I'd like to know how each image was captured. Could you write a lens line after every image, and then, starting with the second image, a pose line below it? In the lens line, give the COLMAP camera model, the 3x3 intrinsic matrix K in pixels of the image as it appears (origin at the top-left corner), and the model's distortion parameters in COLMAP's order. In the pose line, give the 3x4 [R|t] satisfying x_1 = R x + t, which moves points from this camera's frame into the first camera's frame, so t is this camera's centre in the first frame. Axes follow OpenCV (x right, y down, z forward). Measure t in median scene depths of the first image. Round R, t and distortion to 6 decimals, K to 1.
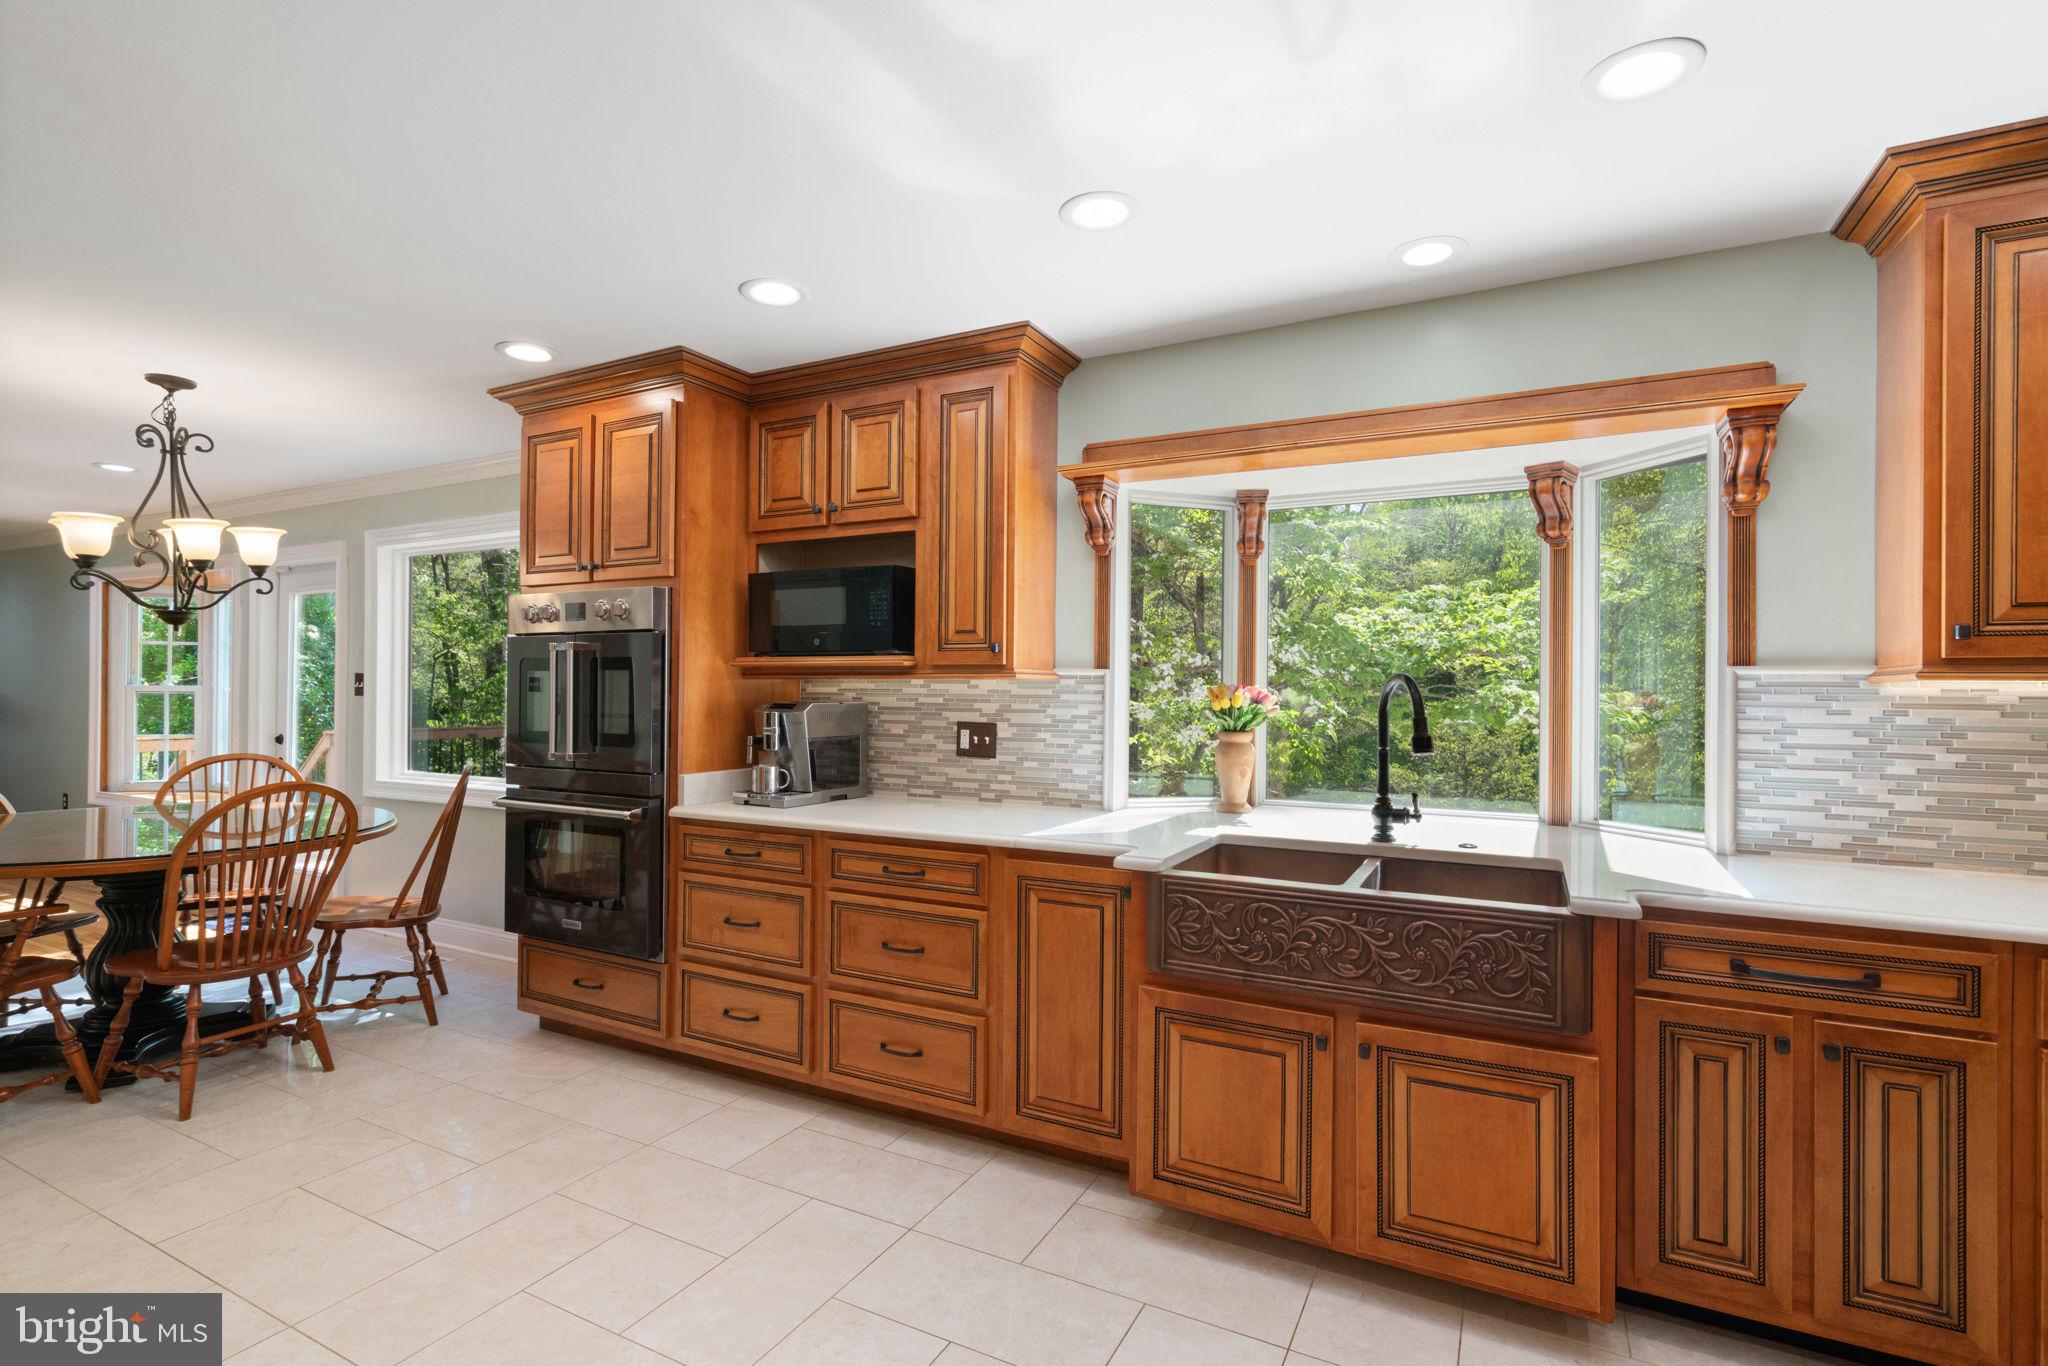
lens RADIAL K [[969.7, 0, 1000.2], [0, 969.7, 679.3], [0, 0, 1]] dist [-0.004509, 0.001014]
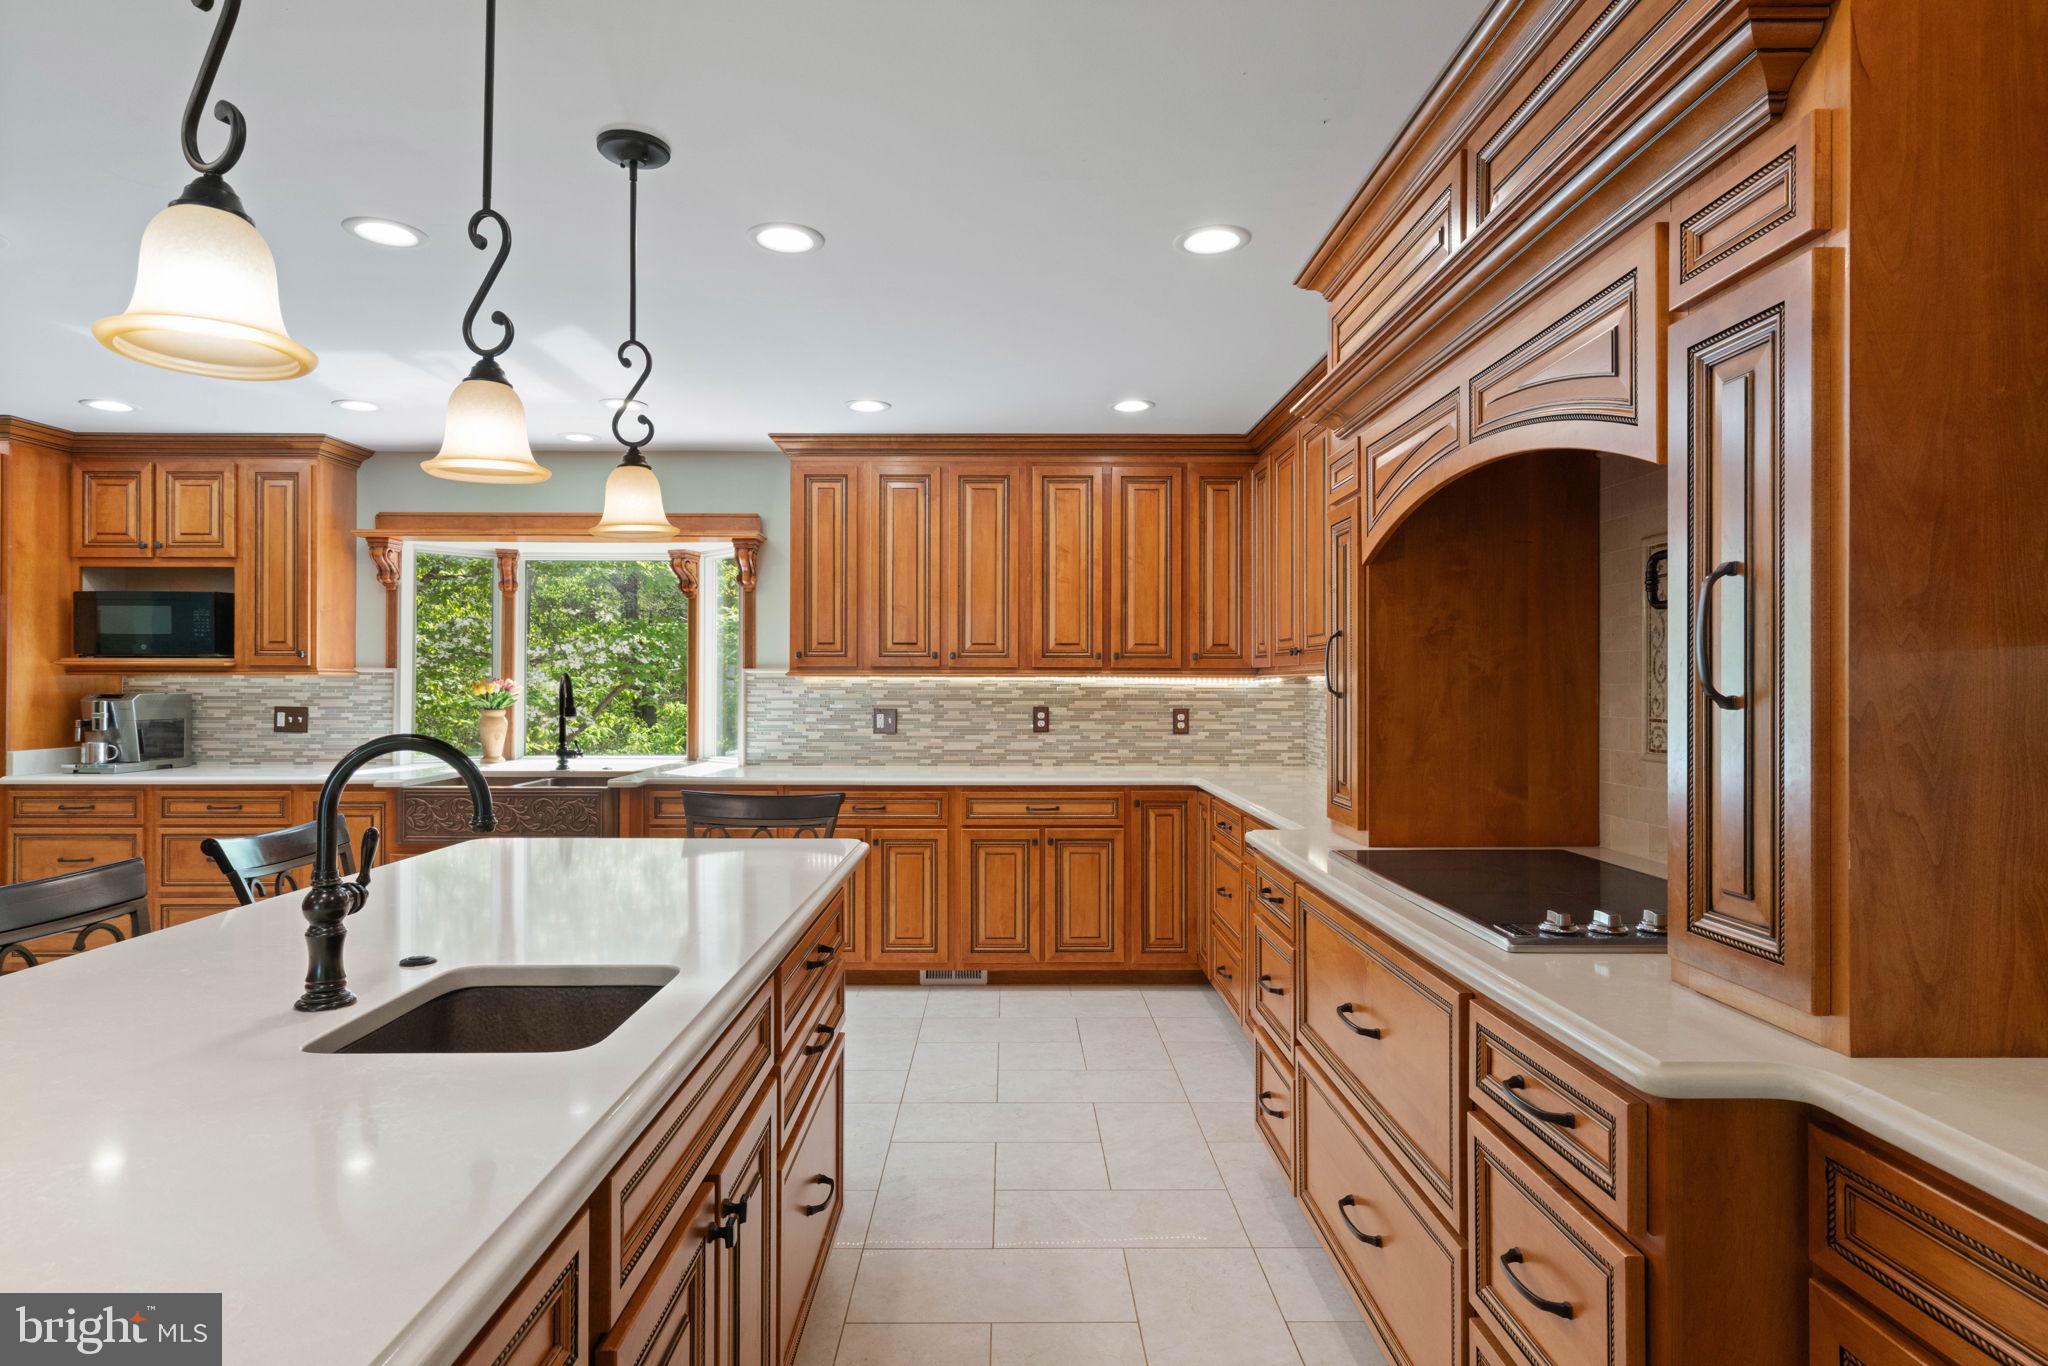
lens RADIAL K [[1112.2, 0, 1015.0], [0, 1112.2, 680.4], [0, 0, 1]] dist [0.008482, -0.003158]
pose [[0.874250, -0.004691, 0.485453, 0.108183], [-0.001266, 0.999928, 0.011942, -0.013101], [-0.485474, -0.011055, 0.874181, -0.895723]]
